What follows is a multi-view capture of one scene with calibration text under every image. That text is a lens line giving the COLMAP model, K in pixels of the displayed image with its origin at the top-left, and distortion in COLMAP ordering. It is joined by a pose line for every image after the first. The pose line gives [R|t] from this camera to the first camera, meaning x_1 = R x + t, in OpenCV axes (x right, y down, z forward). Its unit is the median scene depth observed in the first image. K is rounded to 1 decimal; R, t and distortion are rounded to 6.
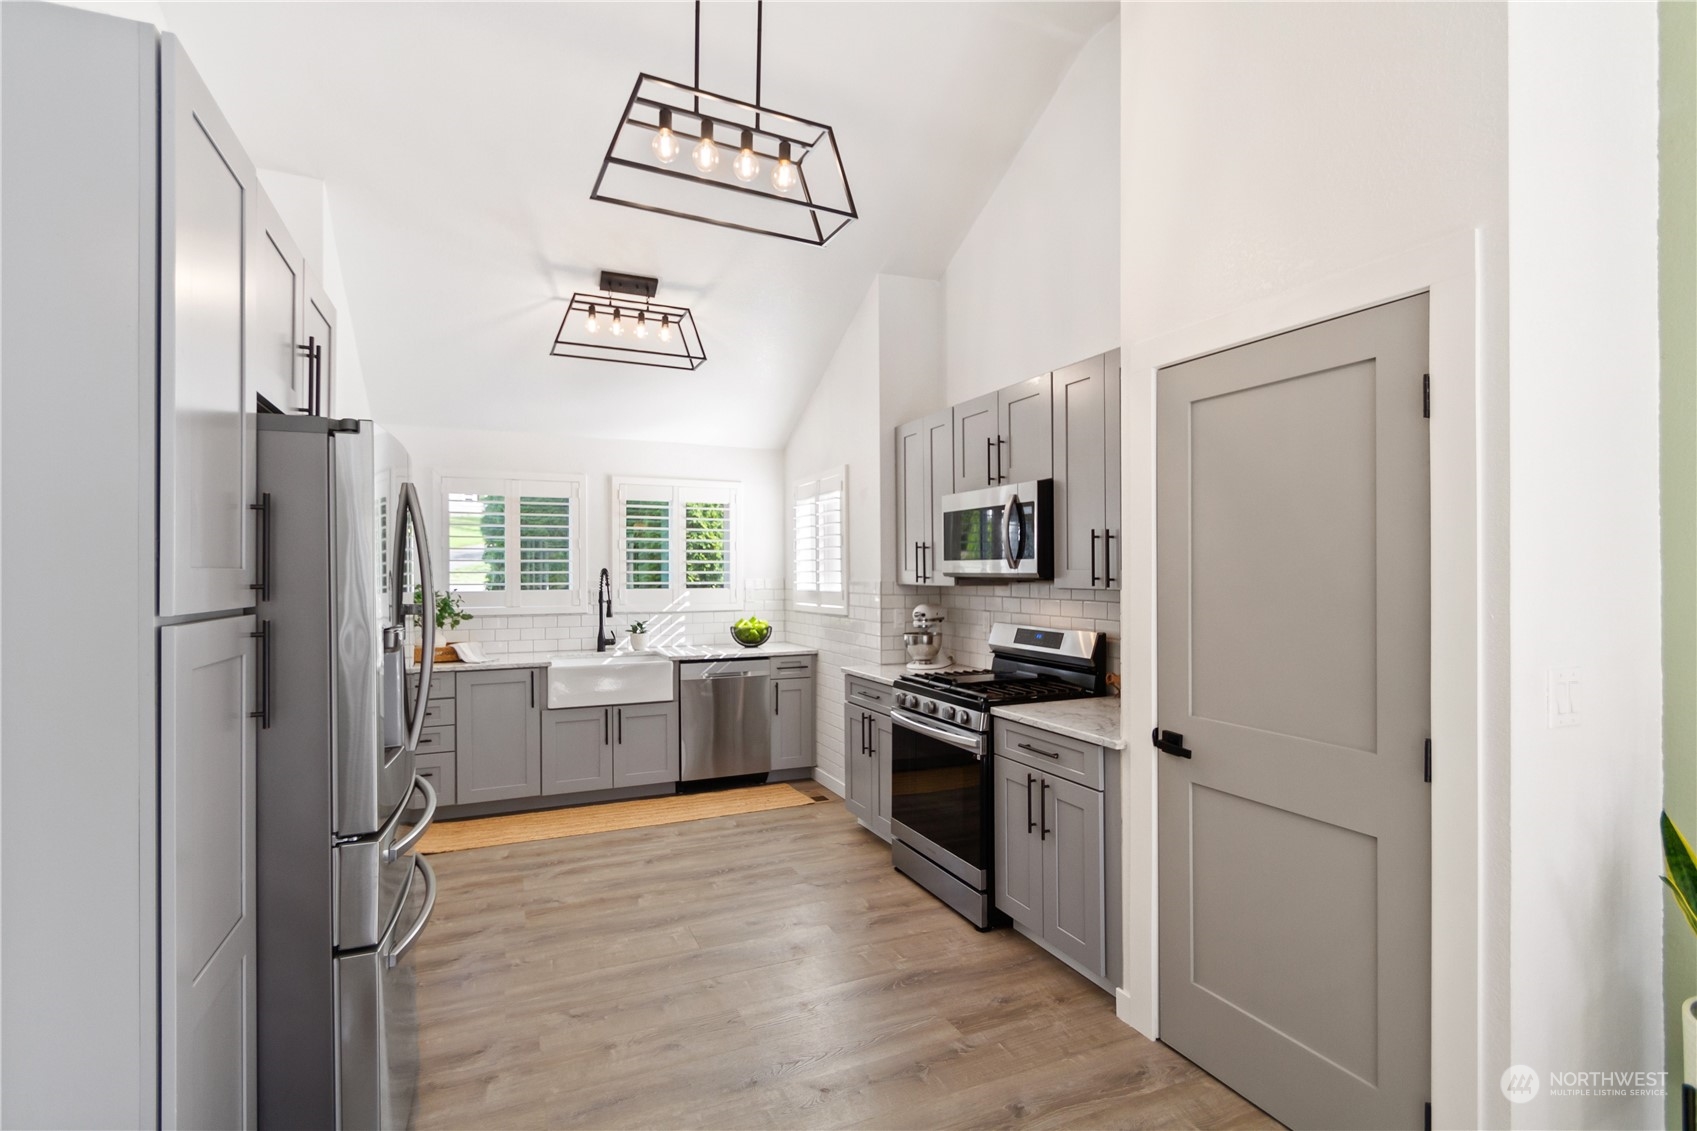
lens RADIAL K [[797.6, 0, 804.8], [0, 797.6, 568.9], [0, 0, 1]] dist [0.007001, -0.006569]
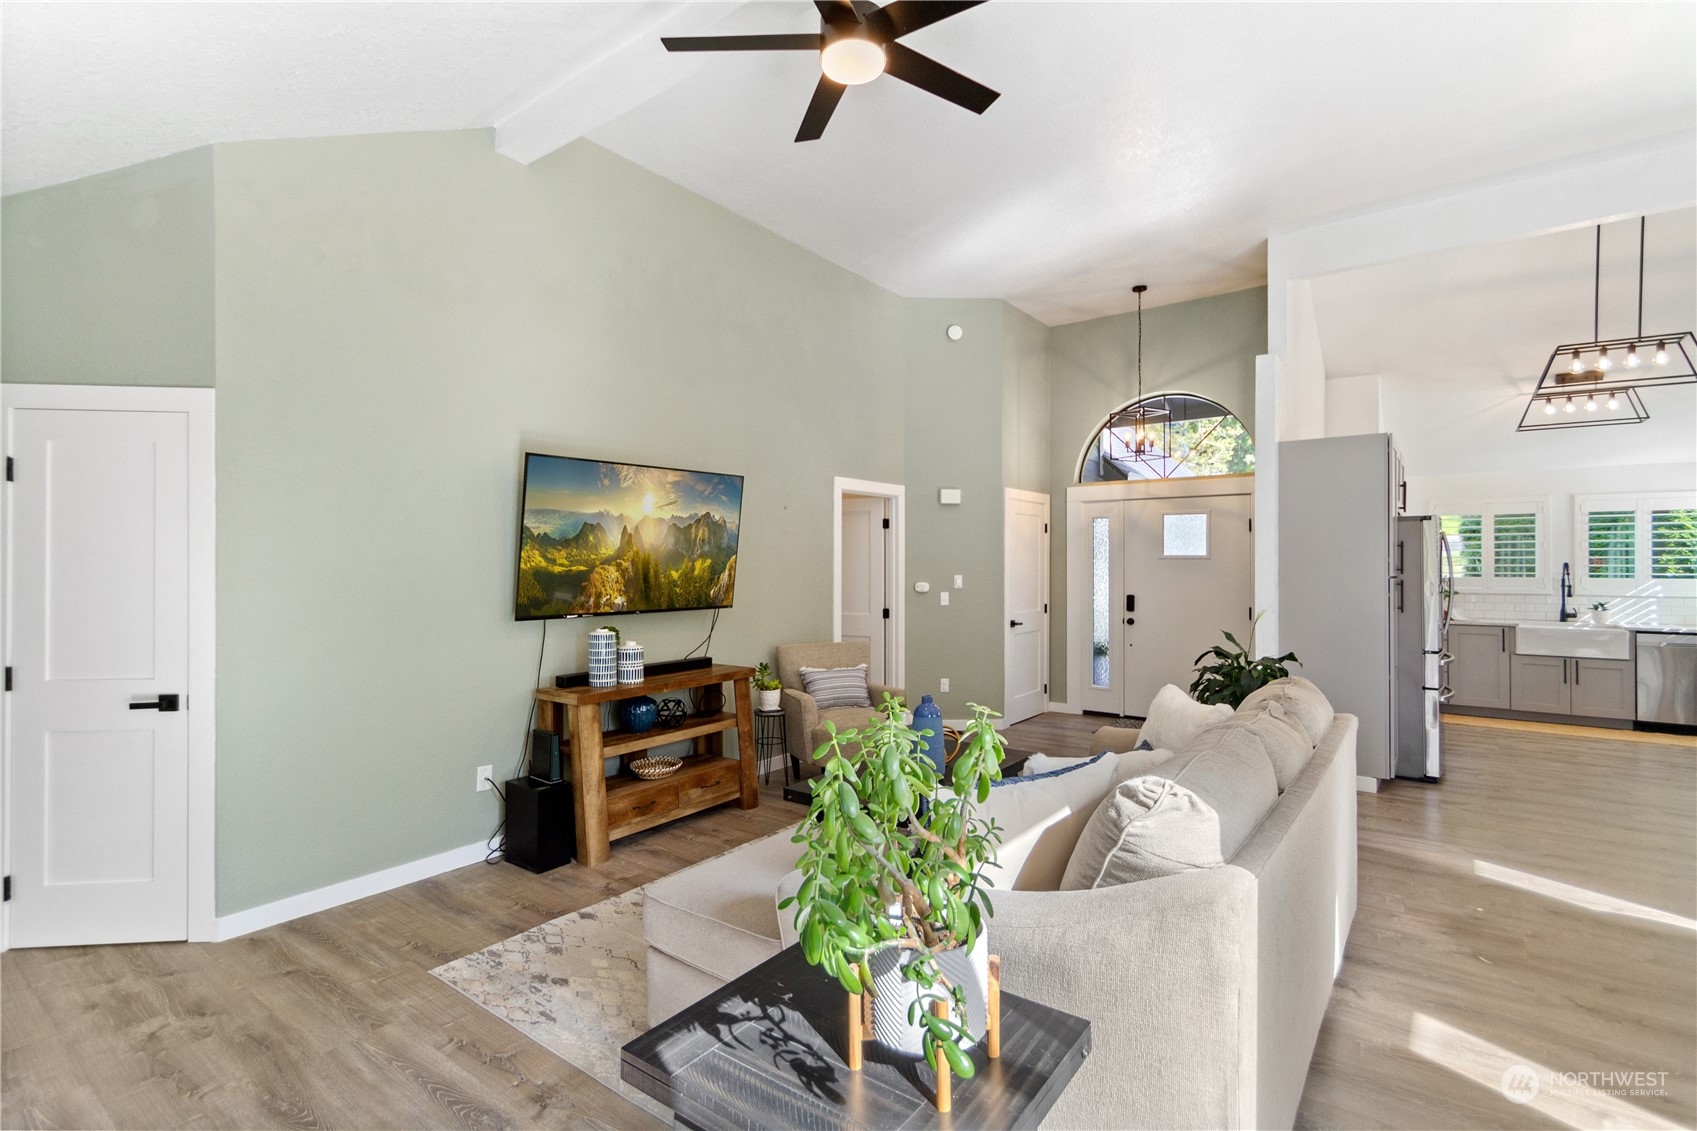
lens RADIAL K [[797.6, 0, 854.5], [0, 797.6, 570.4], [0, 0, 1]] dist [0.007001, -0.006569]
pose [[0.526215, 0.004805, -0.850338, 0.372162], [0.004320, 0.999956, 0.008324, -0.005098], [0.850341, -0.008054, 0.526171, -1.051698]]
